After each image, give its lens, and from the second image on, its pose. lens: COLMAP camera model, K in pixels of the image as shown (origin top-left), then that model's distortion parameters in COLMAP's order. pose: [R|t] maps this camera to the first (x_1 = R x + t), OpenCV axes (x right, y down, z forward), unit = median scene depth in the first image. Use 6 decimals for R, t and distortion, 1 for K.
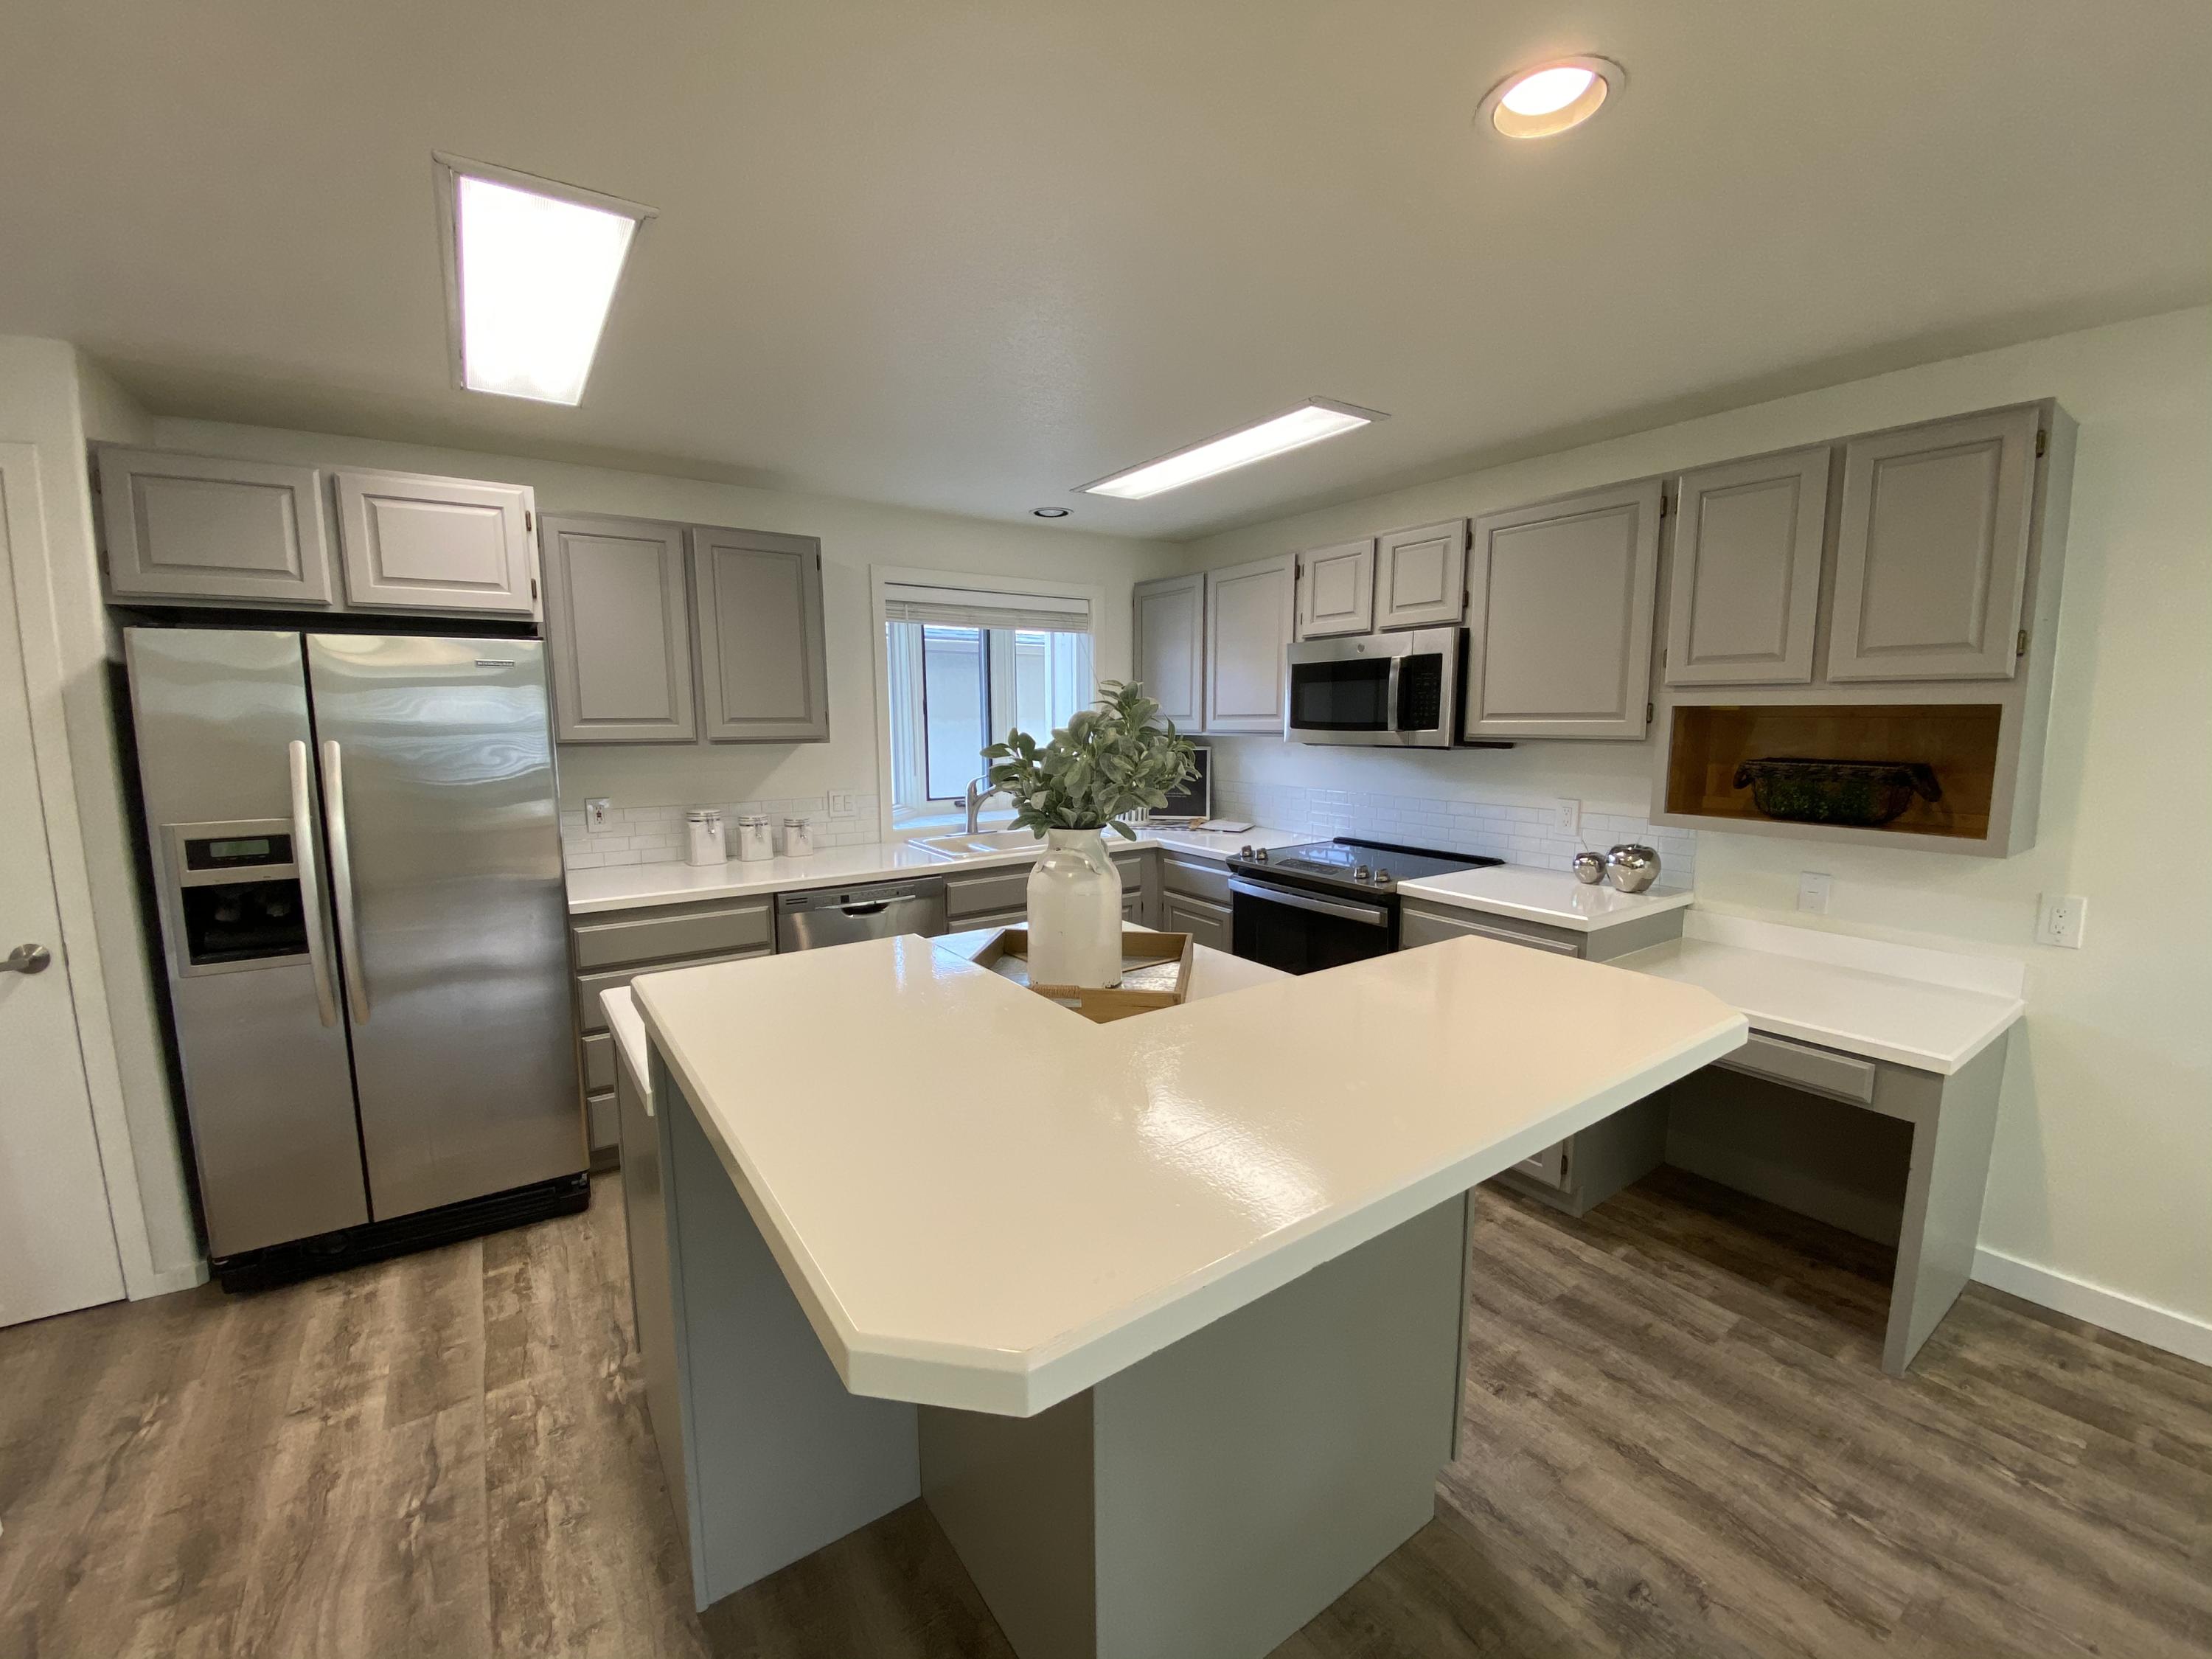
lens RADIAL K [[895.4, 0, 1106.0], [0, 895.4, 829.5], [0, 0, 1]] dist [0.007774, -0.013105]
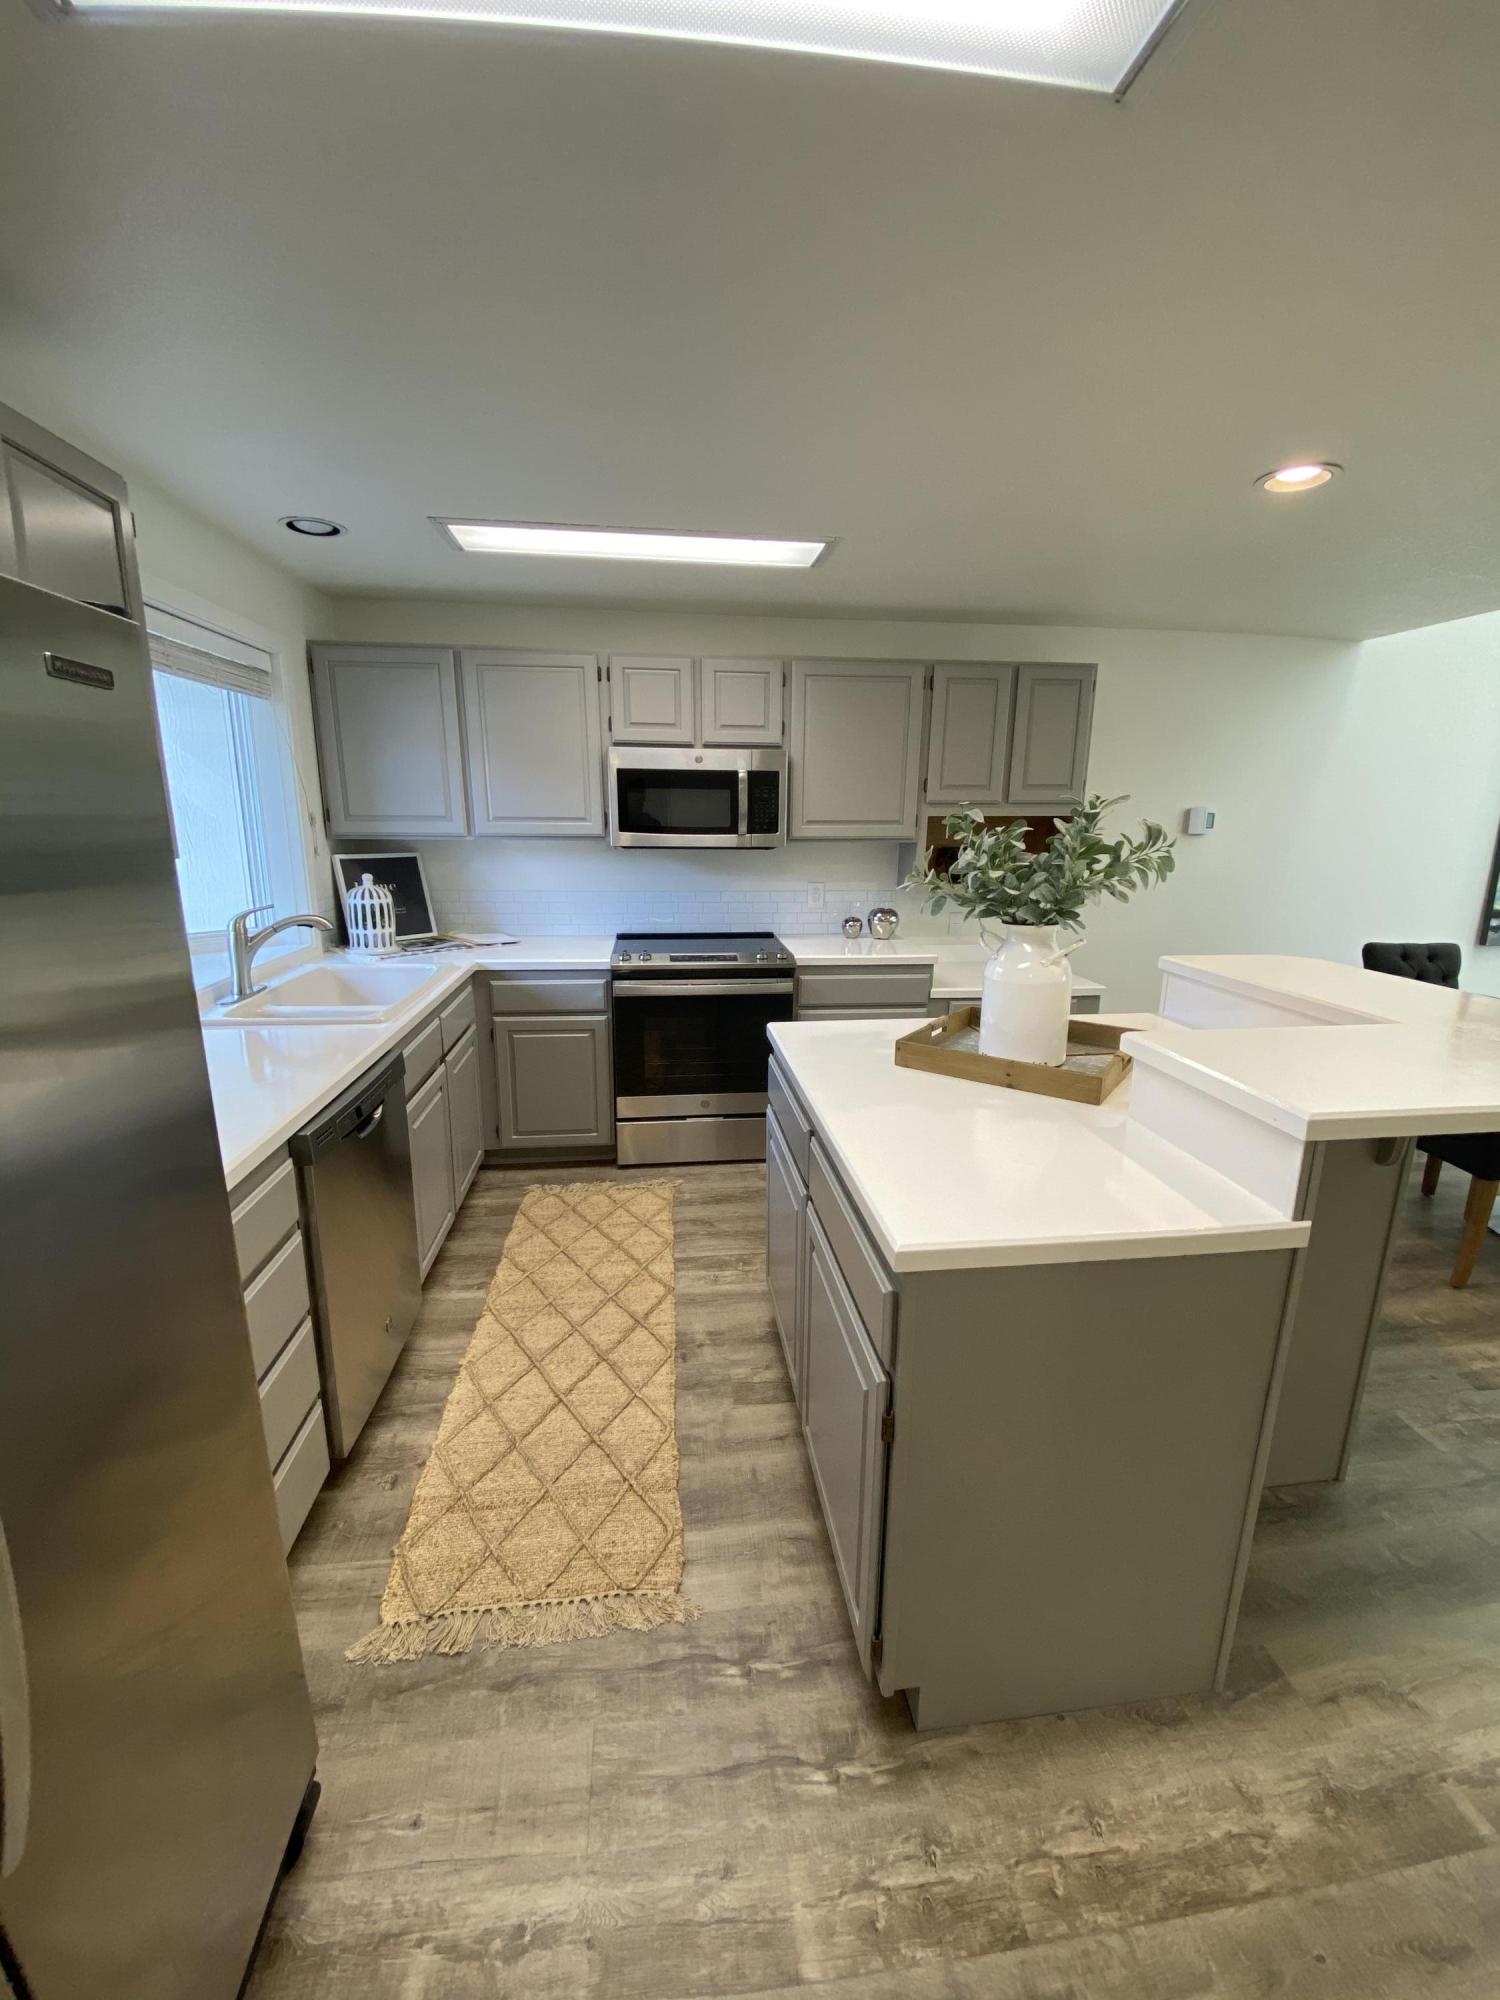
lens RADIAL K [[812.6, 0, 755.9], [0, 812.6, 1005.8], [0, 0, 1]] dist [0.003386, -0.012568]
pose [[0.469038, -0.194833, 0.861419, -1.008125], [0.102915, 0.980776, 0.165792, -0.099274], [-0.877161, 0.010890, 0.480073, 0.741494]]
